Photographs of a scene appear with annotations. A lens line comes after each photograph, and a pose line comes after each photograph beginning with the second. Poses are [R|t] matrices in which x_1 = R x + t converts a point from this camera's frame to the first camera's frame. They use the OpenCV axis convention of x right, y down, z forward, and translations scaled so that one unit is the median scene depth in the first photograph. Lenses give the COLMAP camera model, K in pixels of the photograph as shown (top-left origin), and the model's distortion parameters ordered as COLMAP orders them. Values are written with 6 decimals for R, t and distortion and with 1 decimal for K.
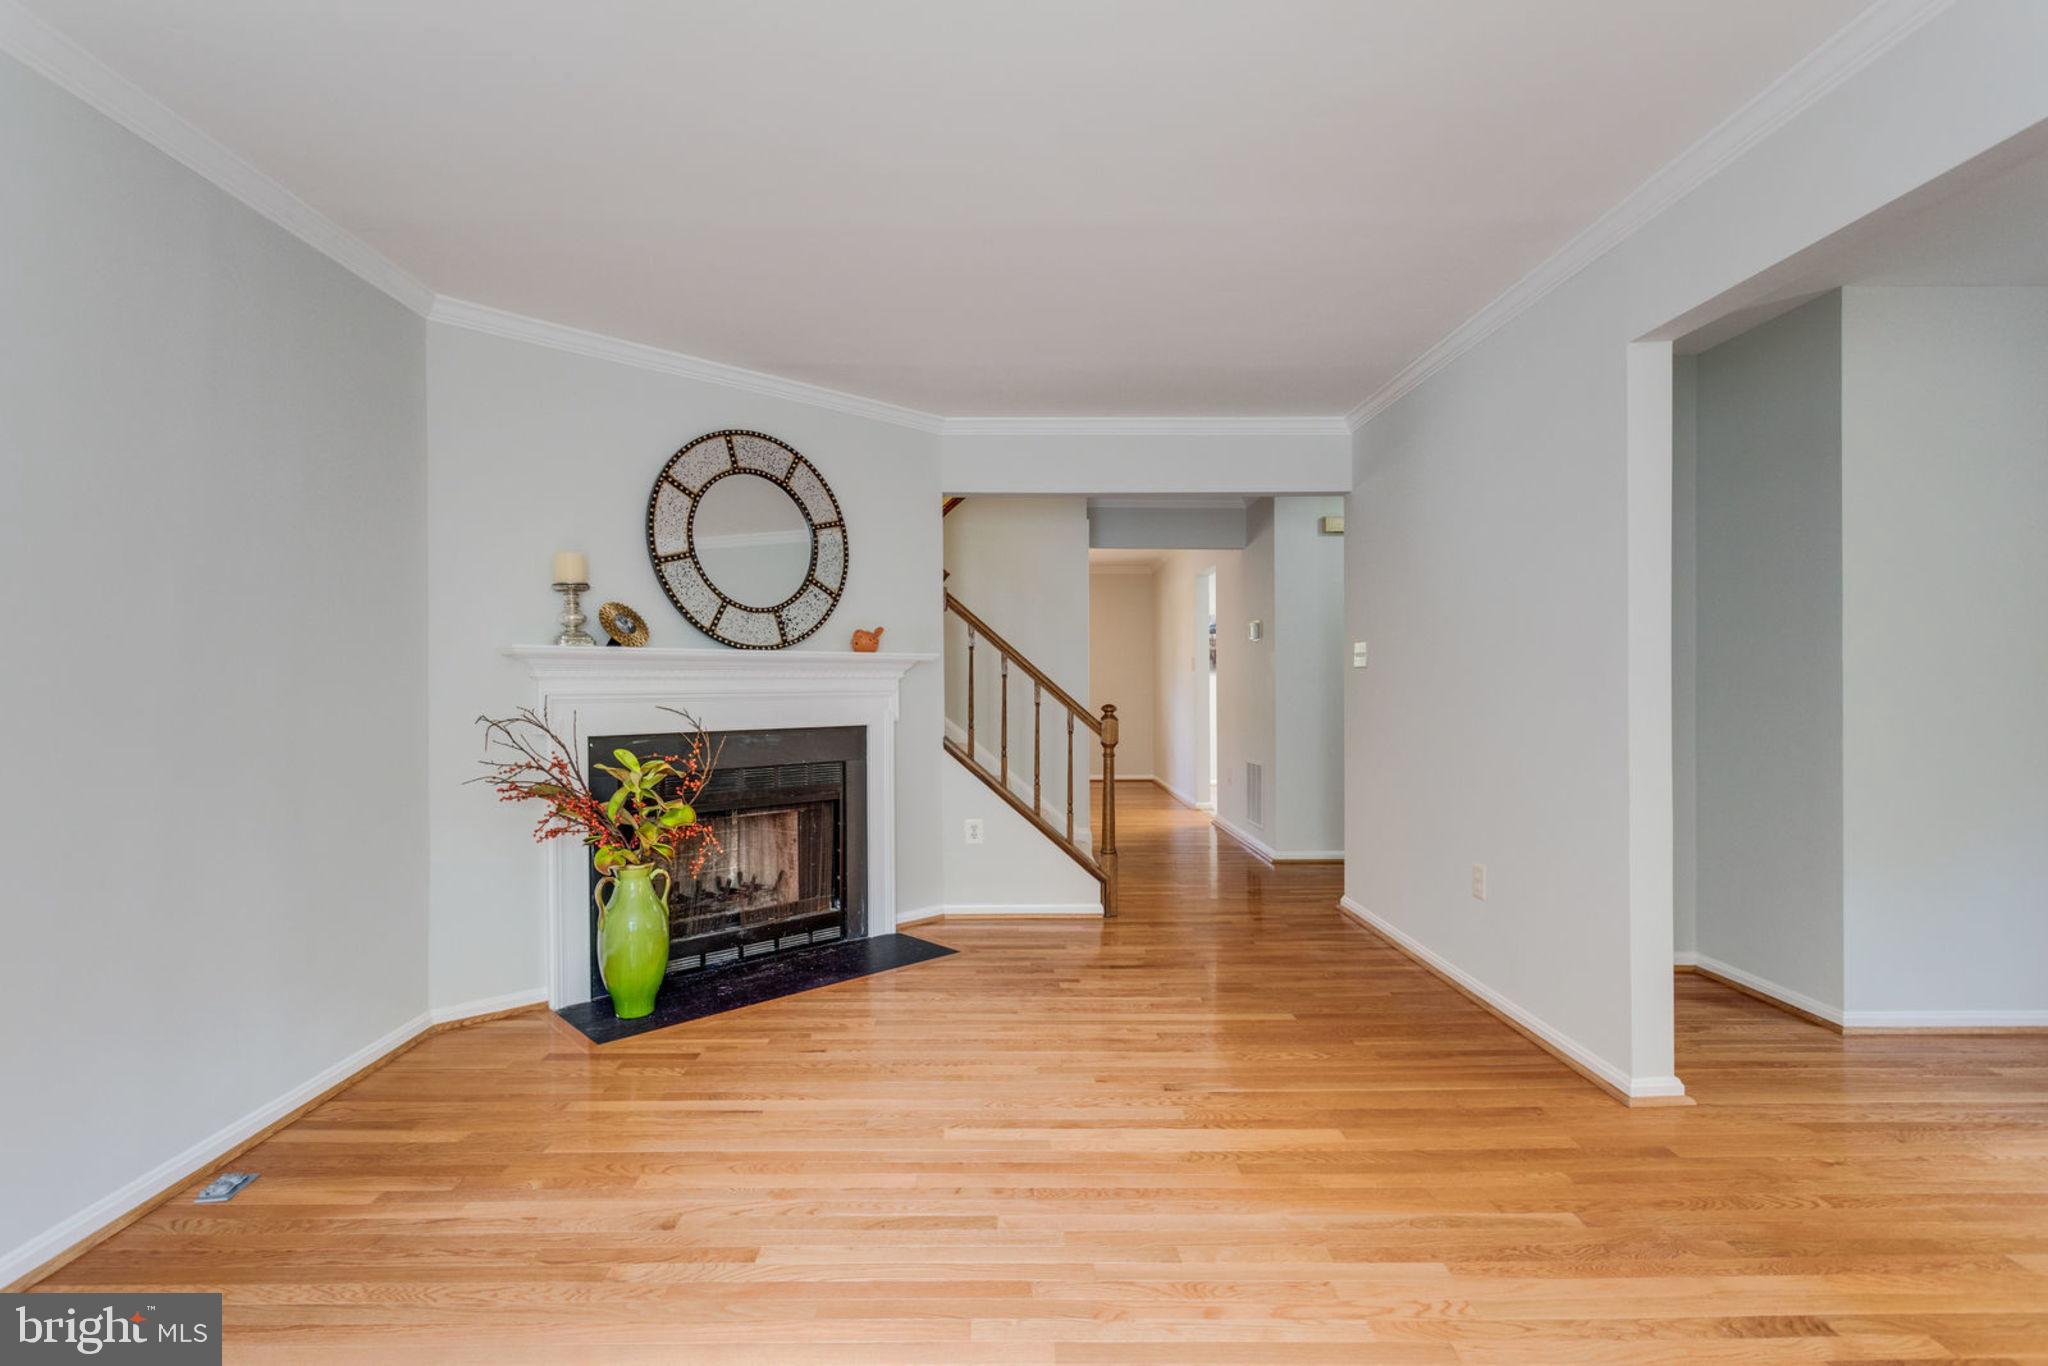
lens RADIAL K [[963.6, 0, 1024.0], [0, 963.6, 683.0], [0, 0, 1]] dist [-0.000091, 0.001024]
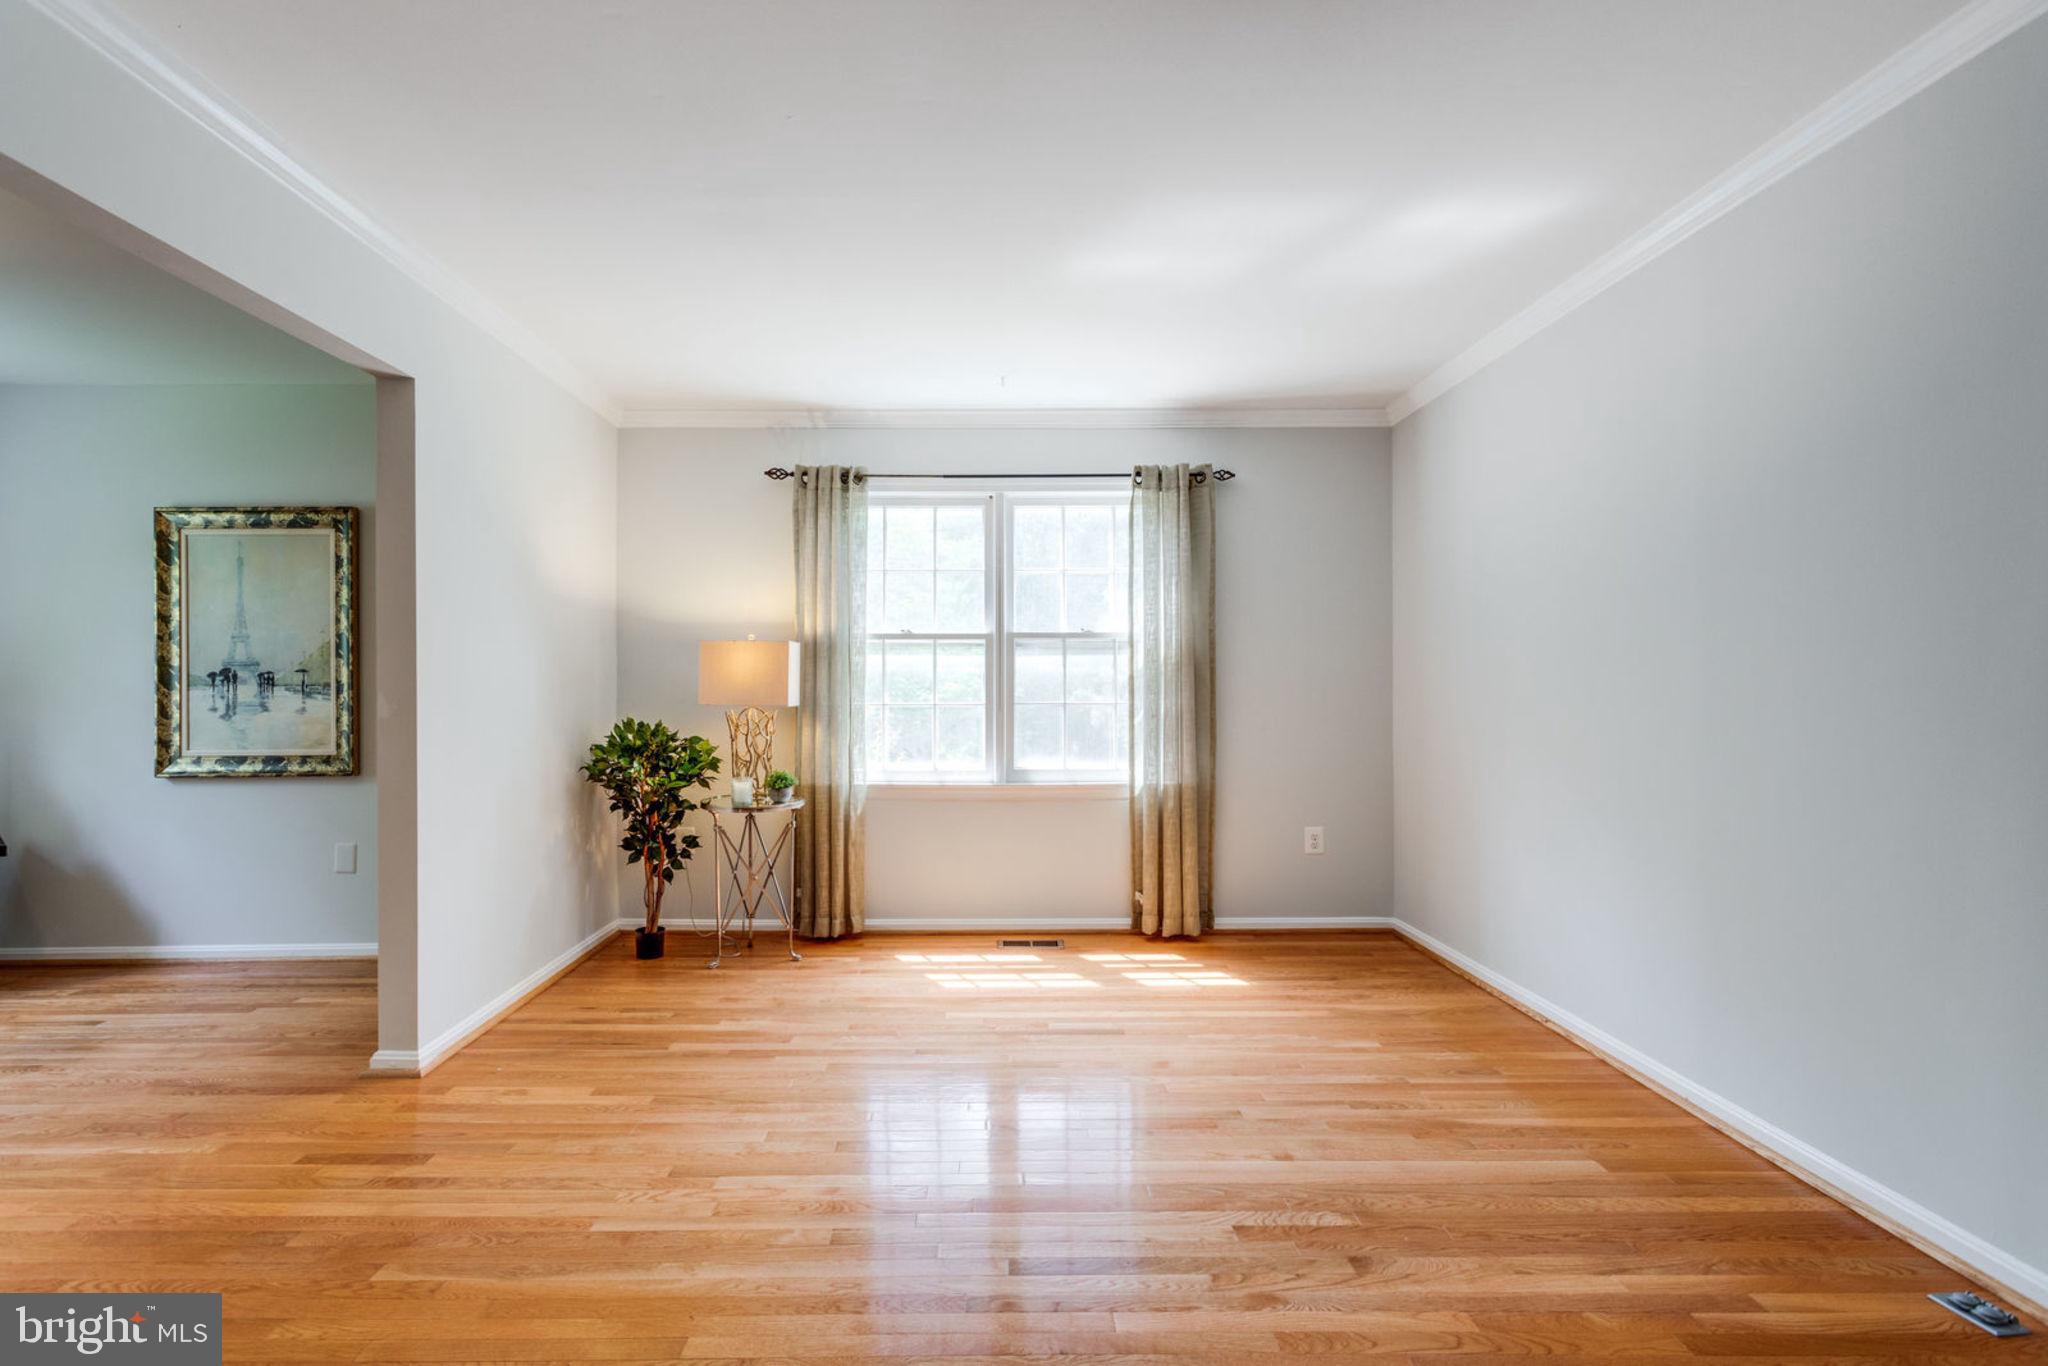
lens RADIAL K [[960.3, 0, 991.9], [0, 960.3, 679.8], [0, 0, 1]] dist [-0.001224, 0.000378]
pose [[-0.999919, 0.007437, 0.010315, -0.014004], [0.007417, 0.999970, -0.002038, -0.002736], [-0.010330, -0.001962, -0.999945, 1.025830]]
